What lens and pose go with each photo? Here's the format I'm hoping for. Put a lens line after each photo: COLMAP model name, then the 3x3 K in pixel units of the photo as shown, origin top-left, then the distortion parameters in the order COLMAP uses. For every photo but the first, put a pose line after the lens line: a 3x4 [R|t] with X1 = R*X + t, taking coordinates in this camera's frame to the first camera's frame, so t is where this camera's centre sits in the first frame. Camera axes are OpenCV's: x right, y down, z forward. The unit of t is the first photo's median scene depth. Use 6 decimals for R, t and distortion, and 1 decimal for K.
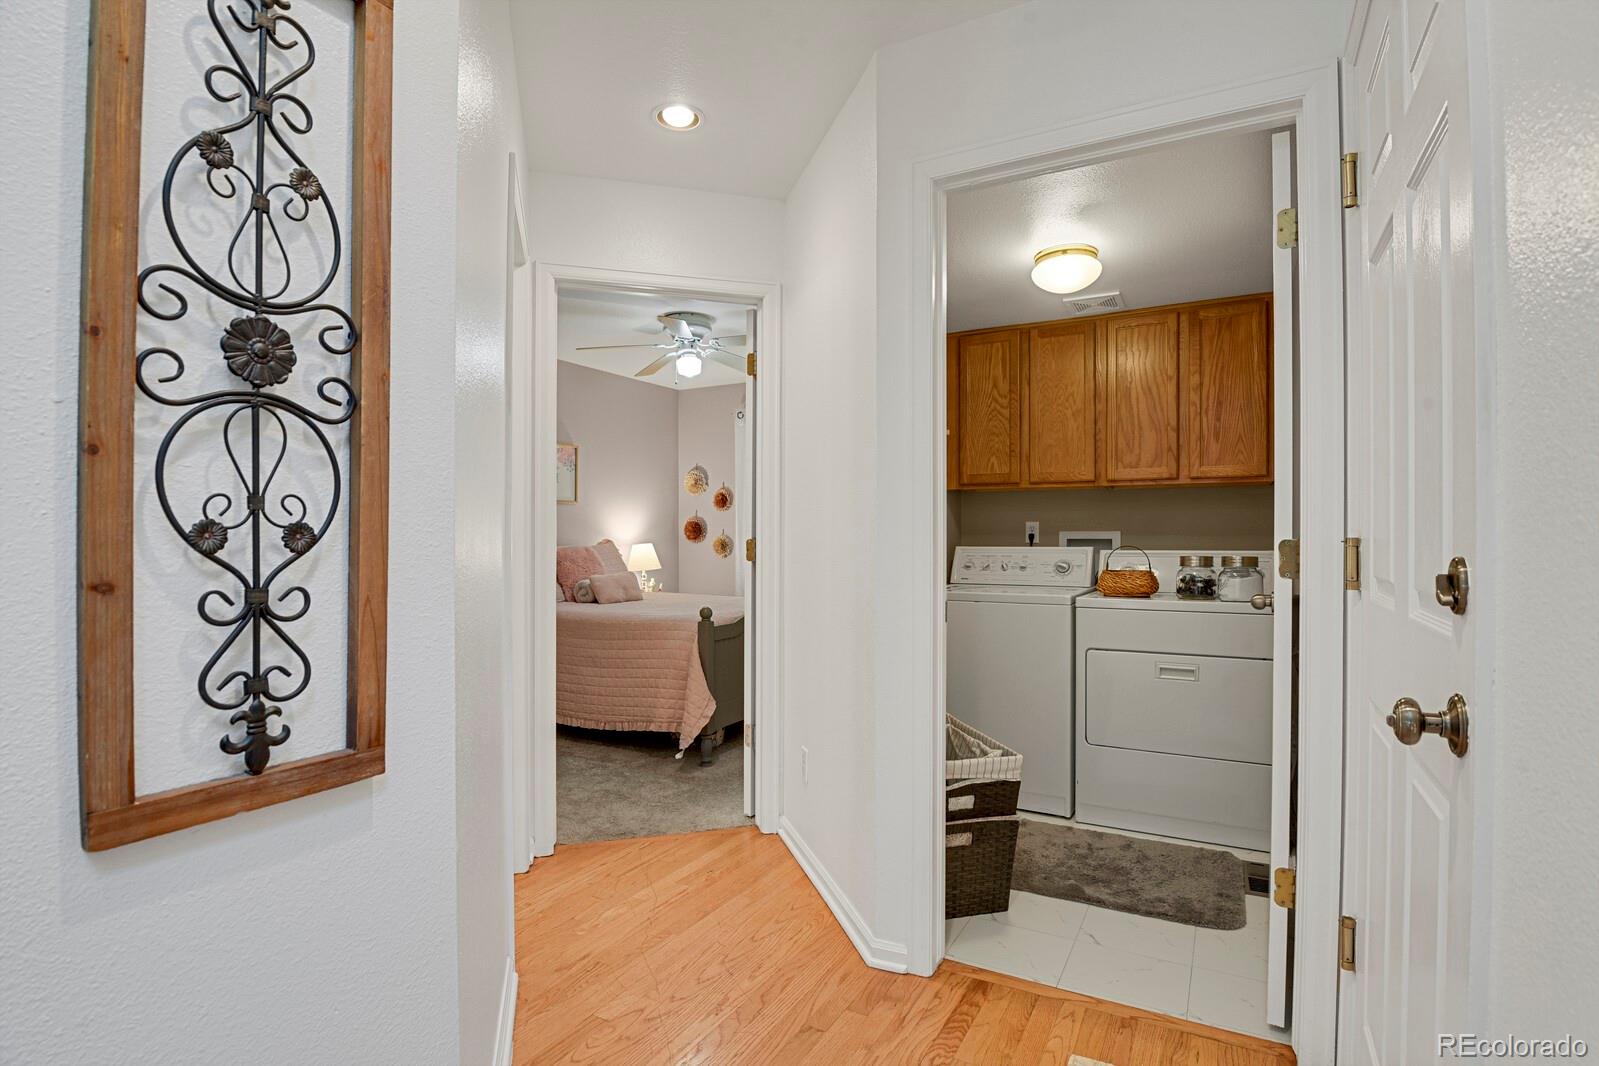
lens RADIAL K [[779.9, 0, 802.6], [0, 779.9, 539.1], [0, 0, 1]] dist [-0.021669, -0.006251]
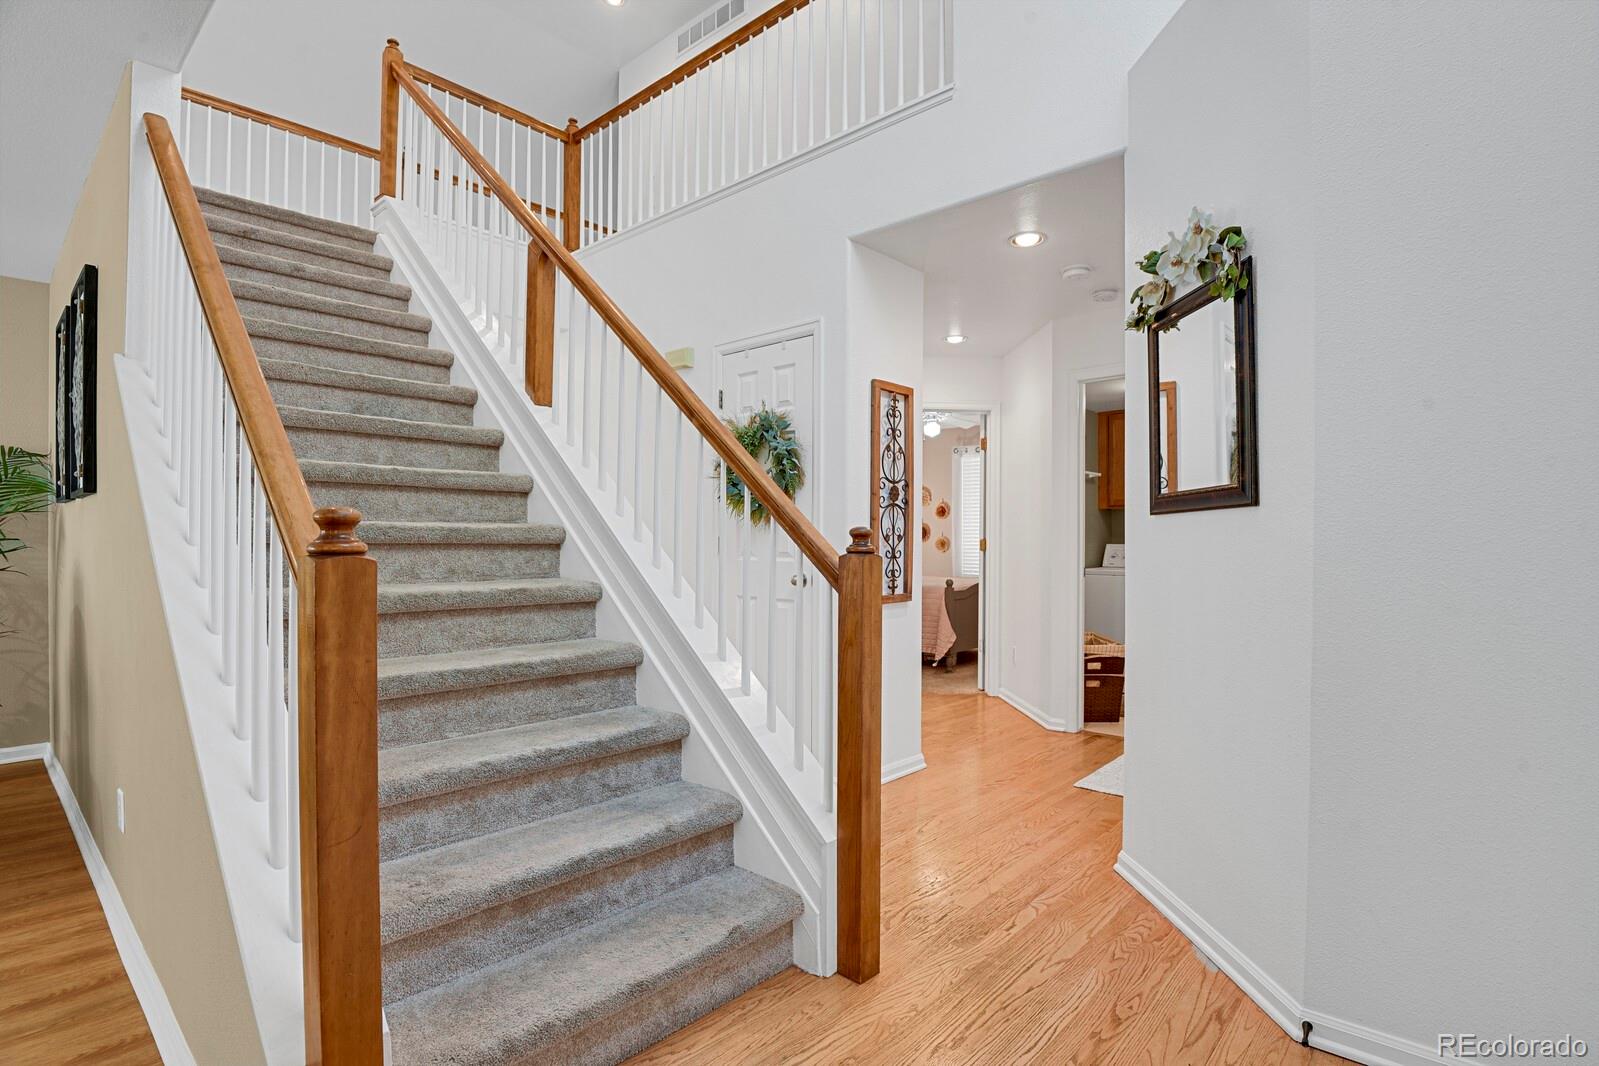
lens RADIAL K [[760.0, 0, 821.6], [0, 760.0, 538.6], [0, 0, 1]] dist [-0.020839, -0.015799]
pose [[0.977138, 0.004295, -0.212565, -0.049542], [-0.004554, 0.999989, -0.000729, 0.001405], [0.212560, 0.001681, 0.977147, -0.722868]]
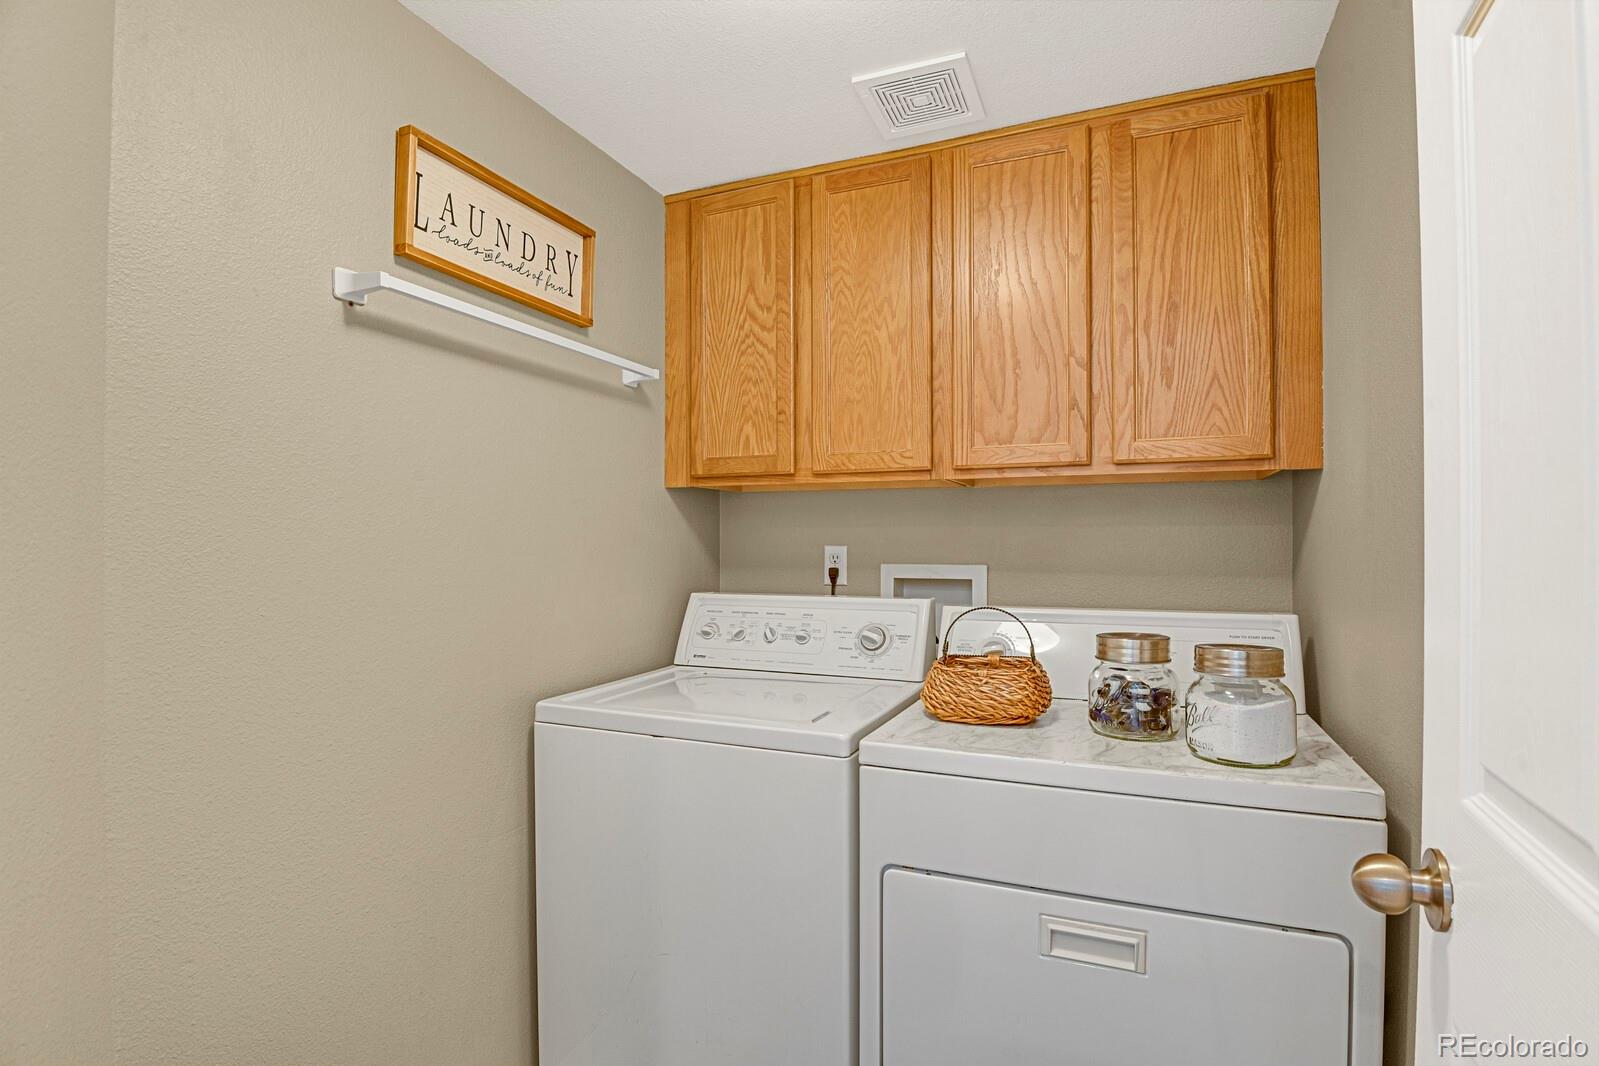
lens RADIAL K [[779.9, 0, 802.6], [0, 779.9, 539.1], [0, 0, 1]] dist [-0.021669, -0.006251]
pose [[0.994721, -0.003246, 0.102563, 0.239601], [0.003615, 0.999988, -0.003413, -0.028203], [-0.102551, 0.003766, 0.994721, 0.502845]]
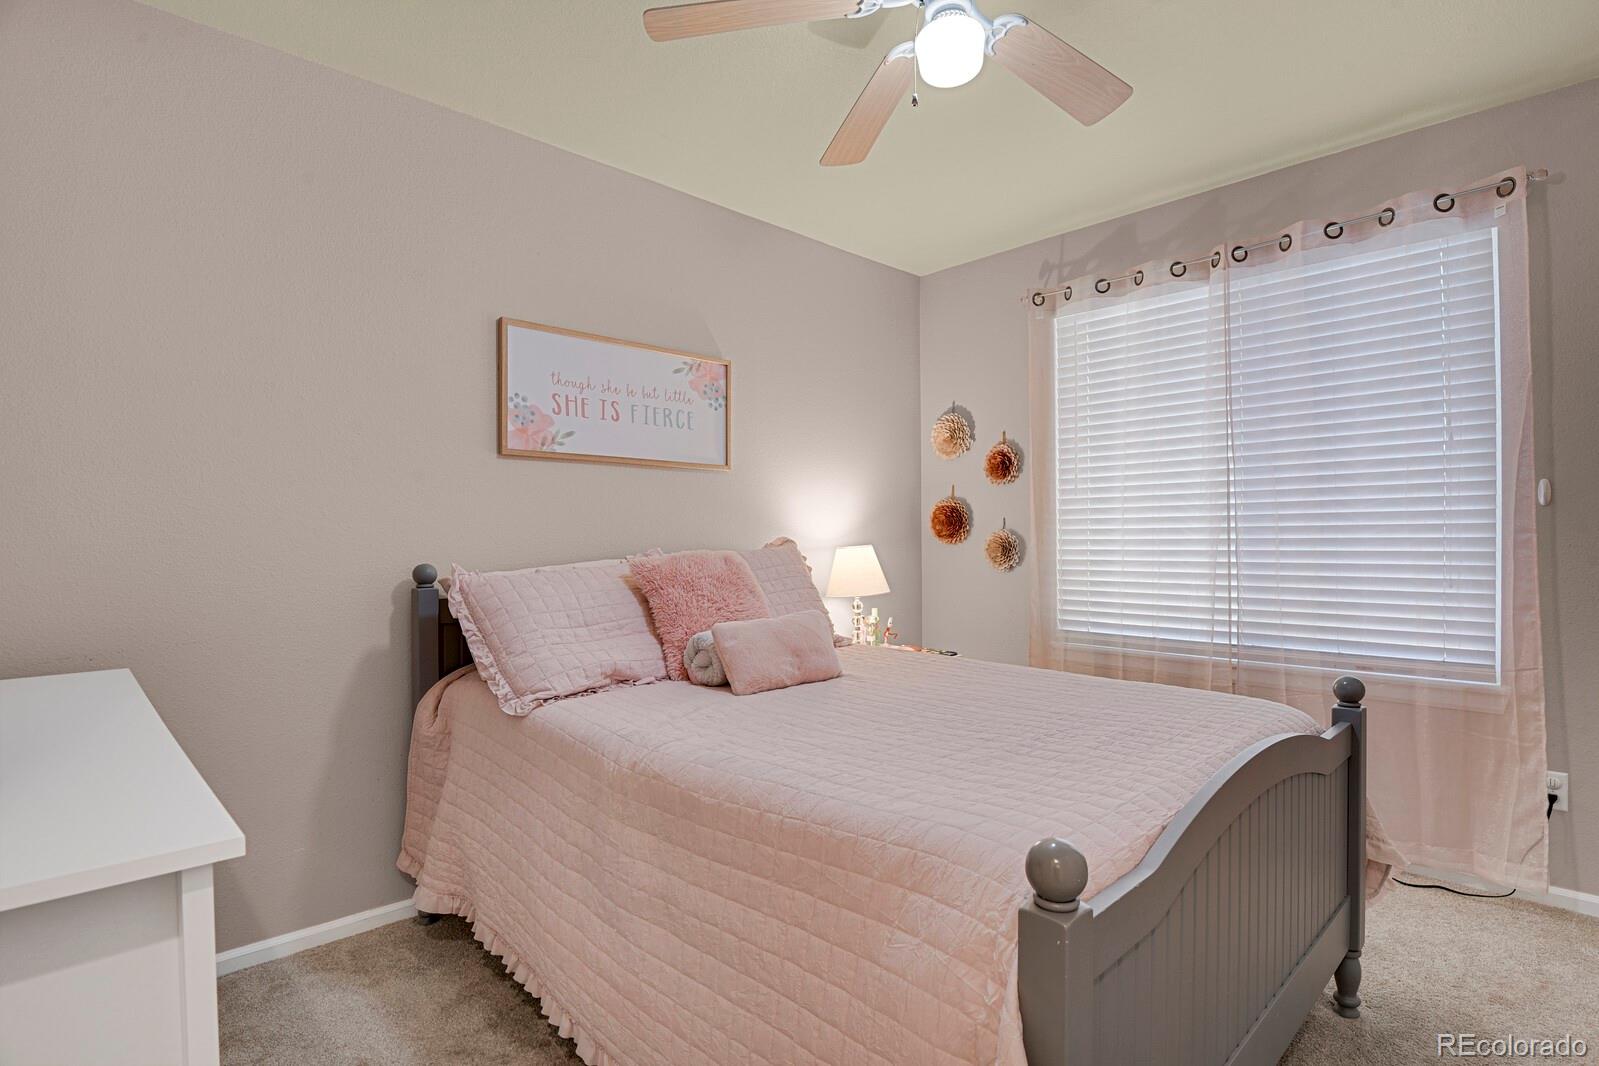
lens RADIAL K [[779.9, 0, 802.6], [0, 779.9, 539.1], [0, 0, 1]] dist [-0.021669, -0.006251]
pose [[0.953464, -0.003901, -0.301483, -0.144840], [0.004045, 0.999992, -0.000146, 0.002126], [0.301481, -0.001080, 0.953471, 0.890248]]
